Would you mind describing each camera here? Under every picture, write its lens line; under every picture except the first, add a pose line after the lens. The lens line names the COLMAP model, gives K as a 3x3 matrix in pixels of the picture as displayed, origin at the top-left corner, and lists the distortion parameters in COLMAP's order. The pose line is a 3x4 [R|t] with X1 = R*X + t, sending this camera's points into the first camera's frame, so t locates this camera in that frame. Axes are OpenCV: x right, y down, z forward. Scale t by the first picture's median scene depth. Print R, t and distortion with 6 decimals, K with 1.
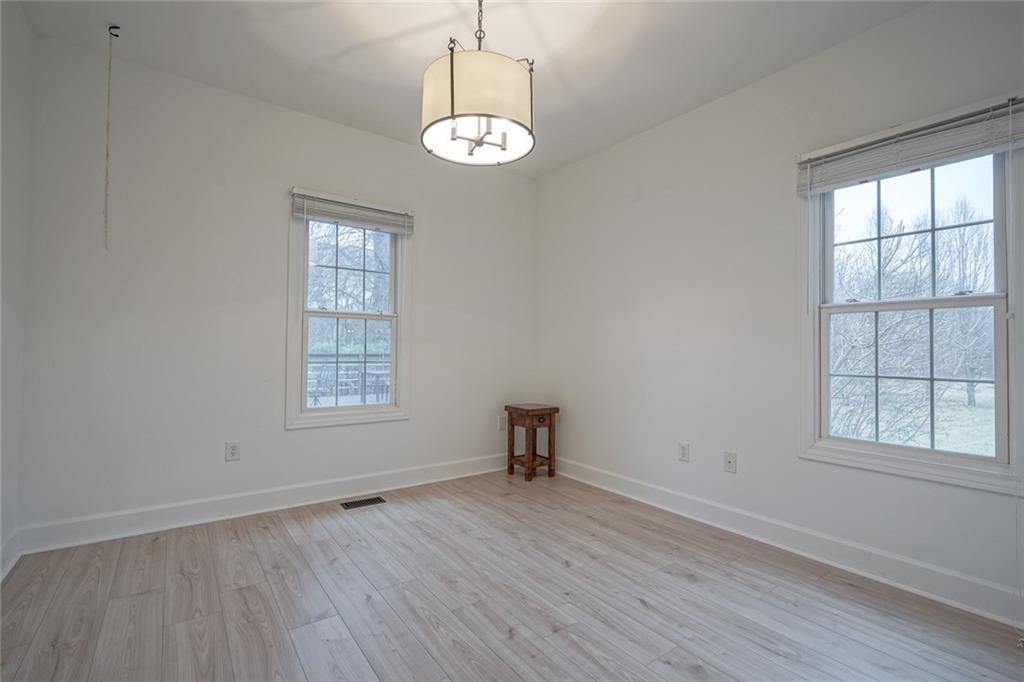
lens RADIAL K [[463.6, 0, 509.3], [0, 463.6, 340.3], [0, 0, 1]] dist [-0.013619, 0.005718]
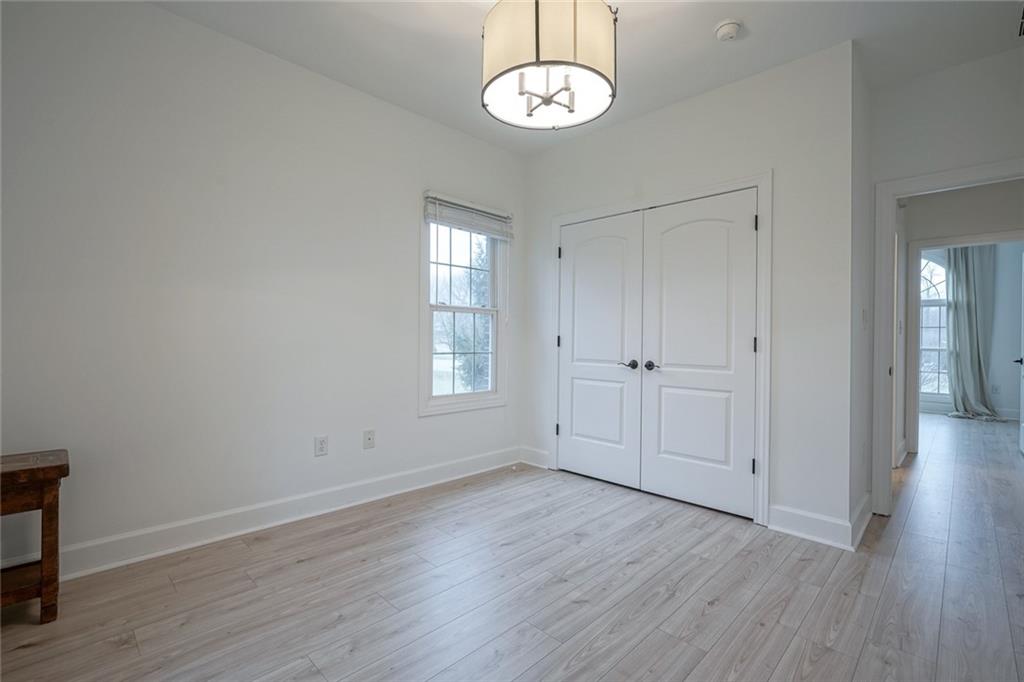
lens RADIAL K [[463.6, 0, 511.3], [0, 463.6, 341.5], [0, 0, 1]] dist [-0.013619, 0.005718]
pose [[-0.158006, -0.020621, 0.987223, -0.764163], [-0.030764, 0.999399, 0.015952, 0.006758], [-0.986959, -0.027851, -0.158546, 0.998957]]
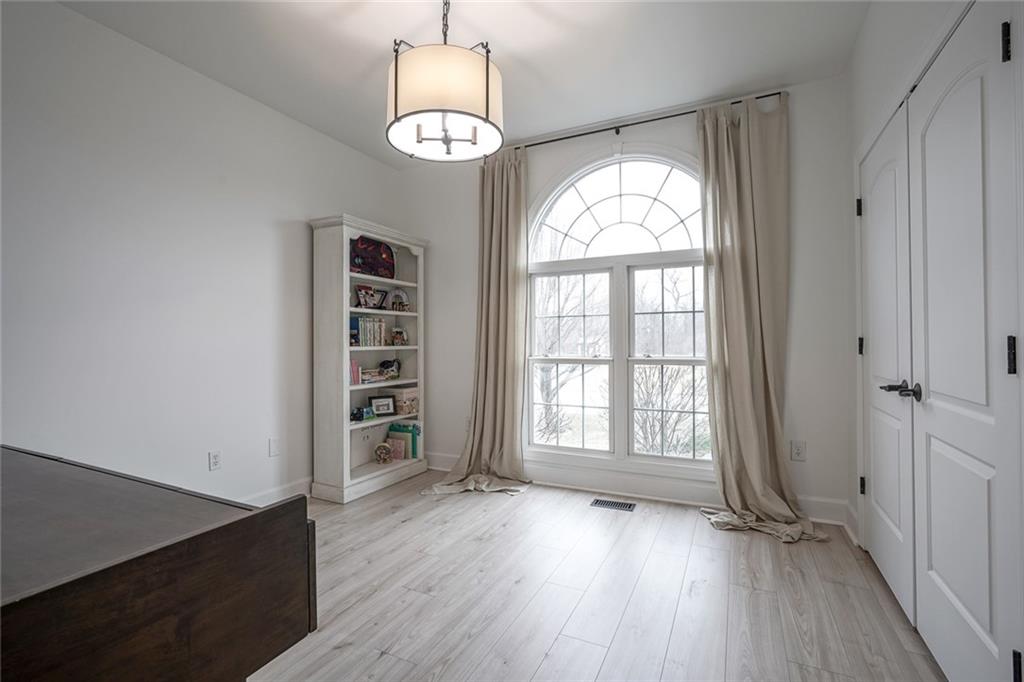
lens RADIAL K [[463.6, 0, 514.5], [0, 463.6, 341.0], [0, 0, 1]] dist [-0.013619, 0.005718]
pose [[-0.476492, 0.001276, 0.879178, -0.409398], [-0.015793, 0.999825, -0.010010, 0.001363], [-0.879037, -0.018654, -0.476388, 0.521820]]
